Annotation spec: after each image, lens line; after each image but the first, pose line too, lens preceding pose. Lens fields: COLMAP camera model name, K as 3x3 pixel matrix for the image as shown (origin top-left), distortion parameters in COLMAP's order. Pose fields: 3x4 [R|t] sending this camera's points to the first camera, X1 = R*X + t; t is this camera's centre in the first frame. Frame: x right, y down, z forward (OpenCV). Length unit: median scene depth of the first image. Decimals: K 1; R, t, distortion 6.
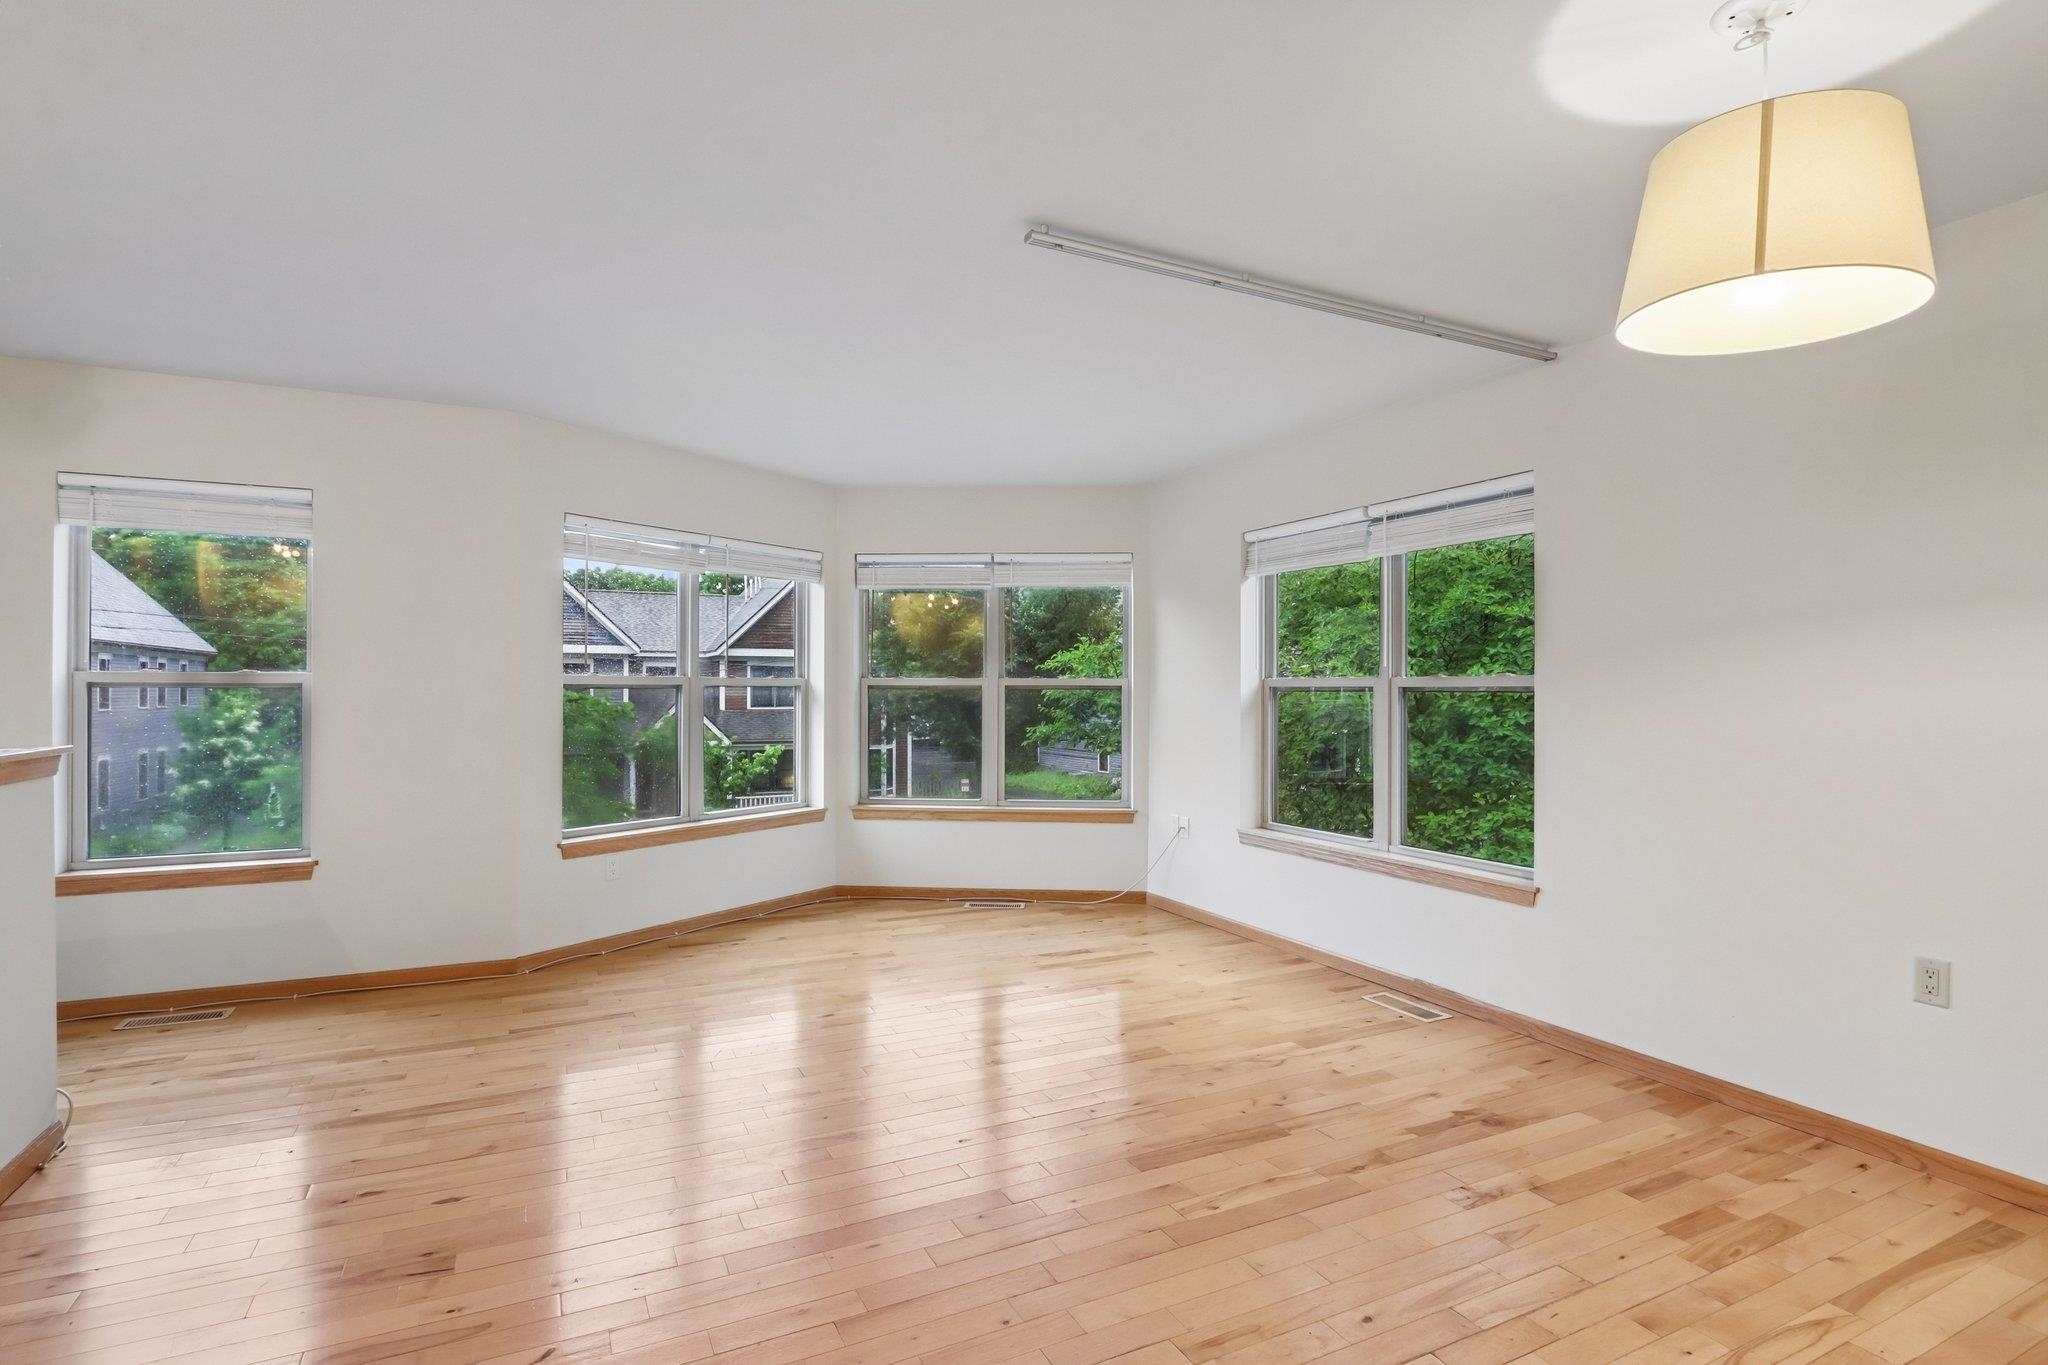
lens RADIAL K [[1002.1, 0, 1013.5], [0, 1002.1, 693.6], [0, 0, 1]] dist [-0.021961, 0.003439]
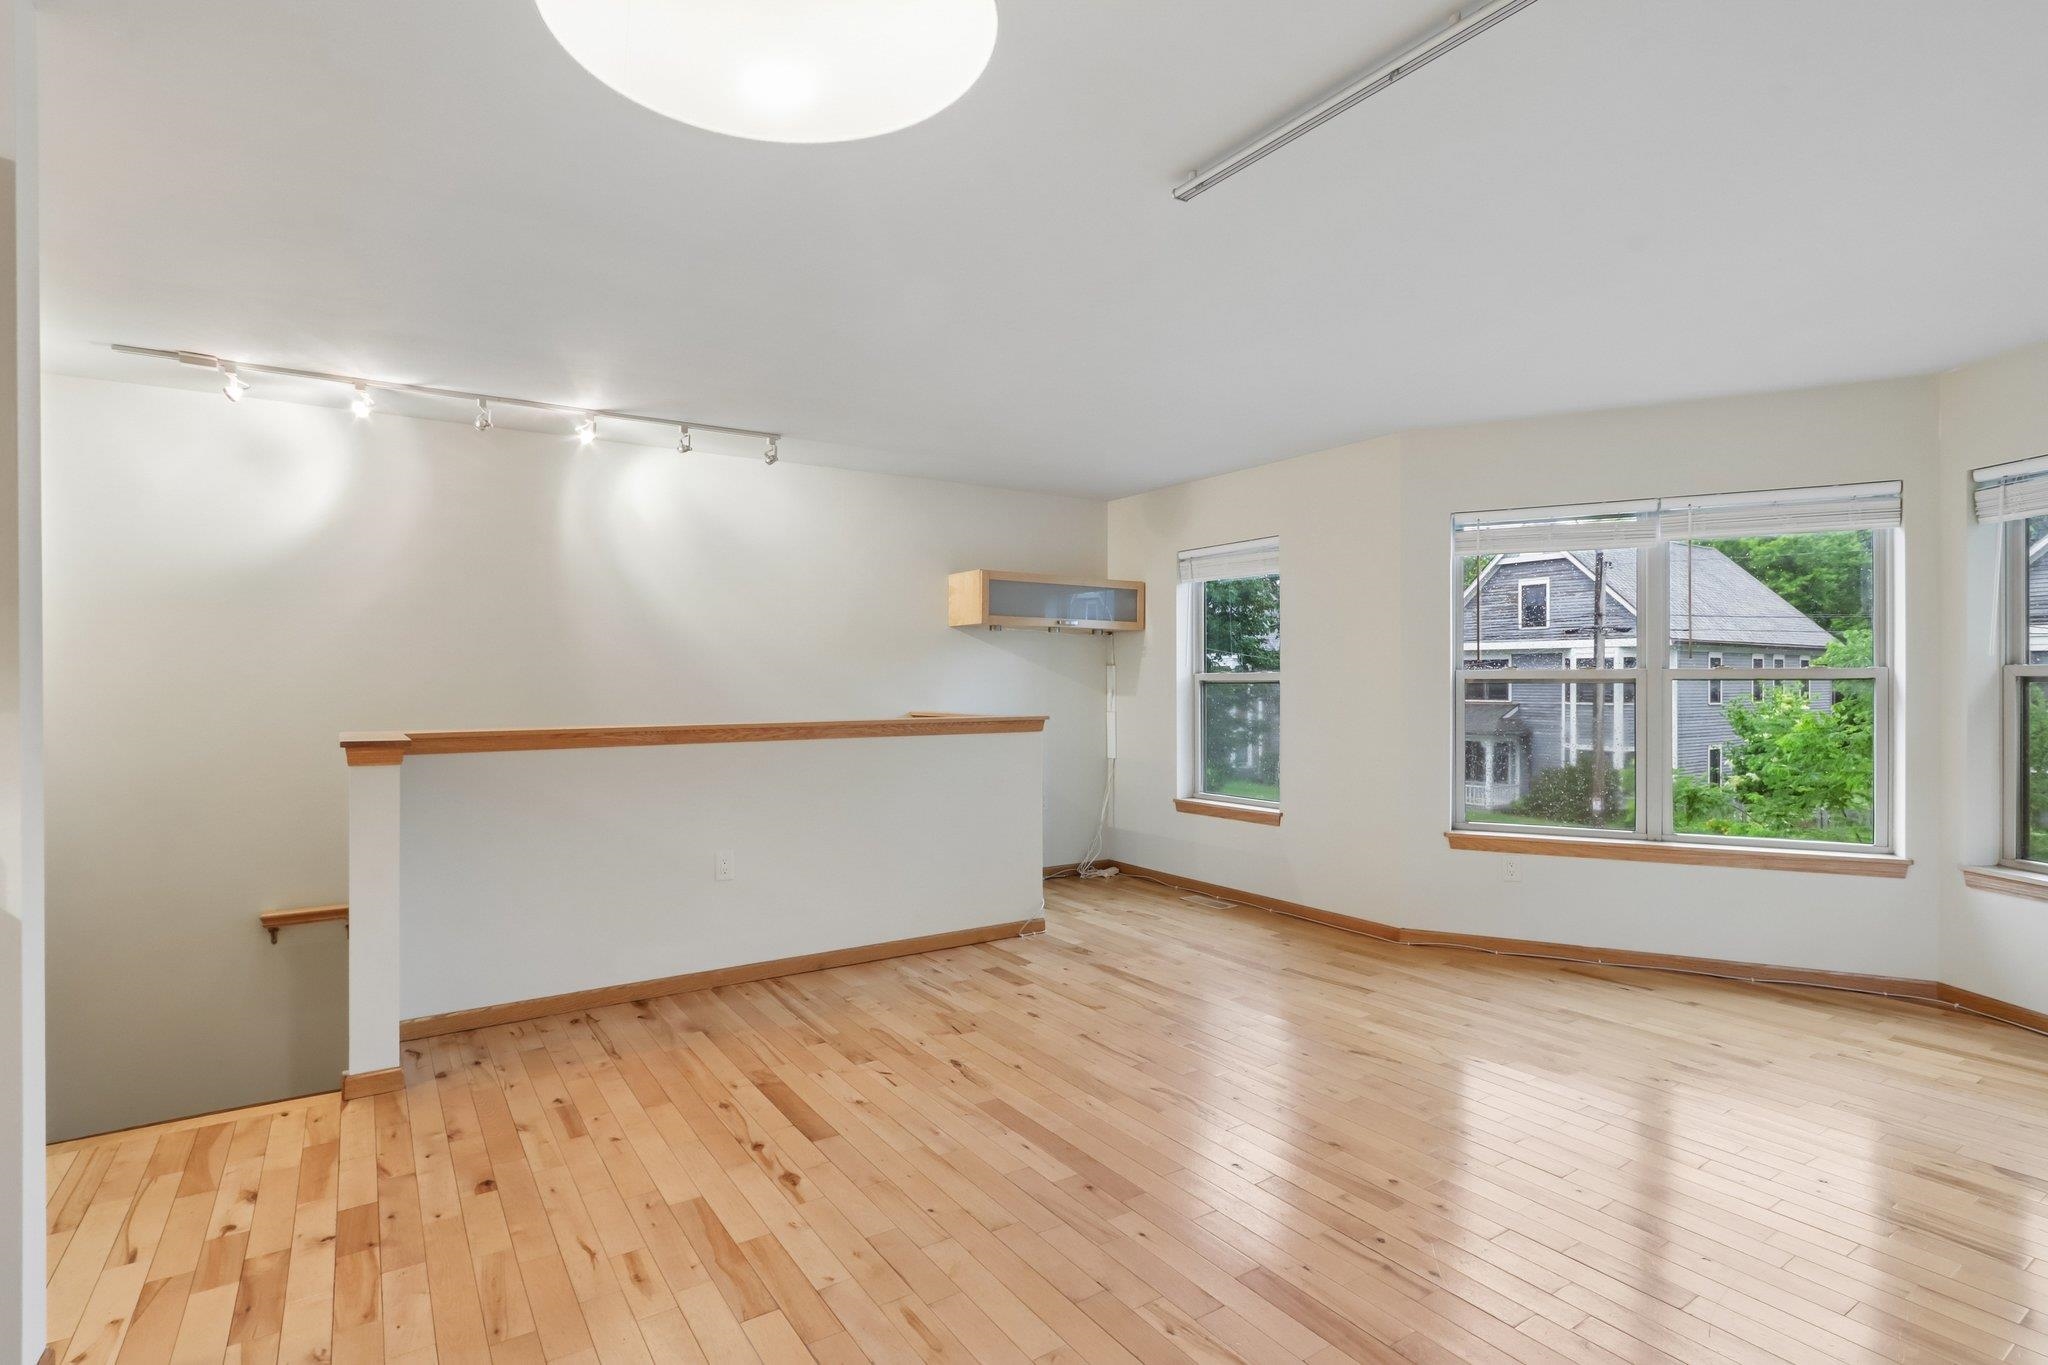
lens RADIAL K [[1002.1, 0, 995.2], [0, 1002.1, 691.7], [0, 0, 1]] dist [-0.021961, 0.003439]
pose [[0.113055, 0.004594, -0.993578, 0.406063], [-0.002409, 0.999988, 0.004350, 0.000030], [0.993586, 0.001902, 0.113064, 0.320076]]
